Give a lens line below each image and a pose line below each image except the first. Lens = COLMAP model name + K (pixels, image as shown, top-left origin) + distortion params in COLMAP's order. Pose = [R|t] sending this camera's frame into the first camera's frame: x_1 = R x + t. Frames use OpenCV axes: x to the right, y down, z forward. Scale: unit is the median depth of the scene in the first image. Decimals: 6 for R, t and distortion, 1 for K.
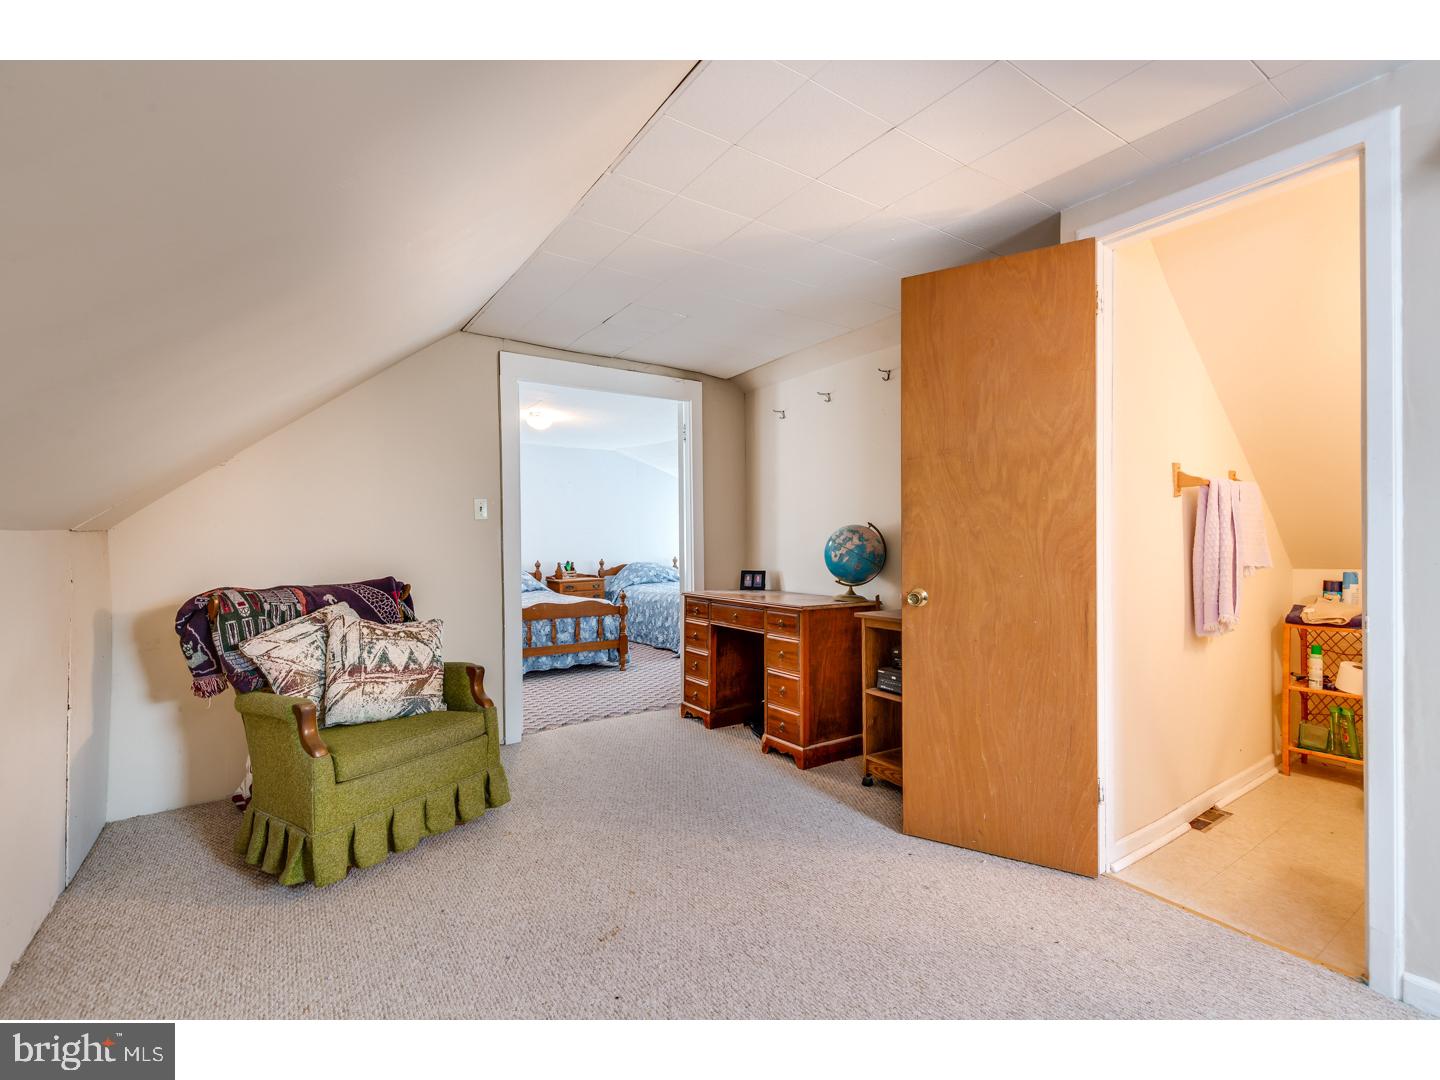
lens RADIAL K [[637.9, 0, 712.1], [0, 637.9, 538.9], [0, 0, 1]] dist [0.016279, 0.000450]
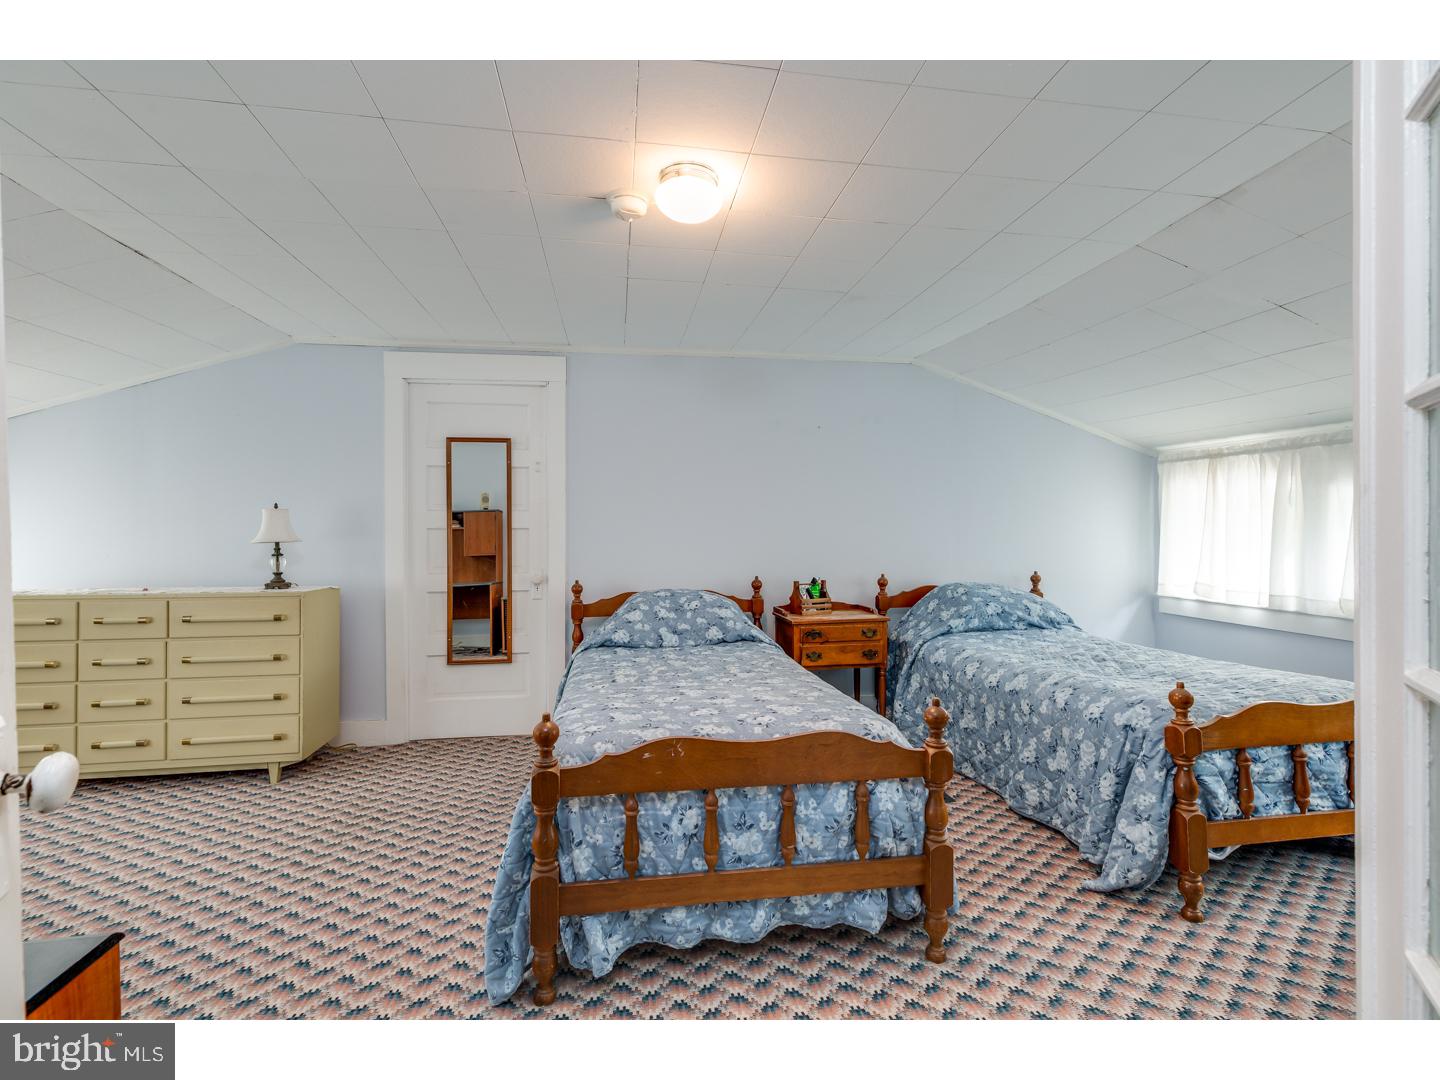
lens RADIAL K [[637.9, 0, 713.1], [0, 637.9, 542.2], [0, 0, 1]] dist [0.016279, 0.000450]
pose [[0.901427, 0.007846, -0.432860, -0.087181], [-0.001892, 0.999898, 0.014185, -0.001503], [0.432927, -0.011968, 0.901349, 0.565884]]
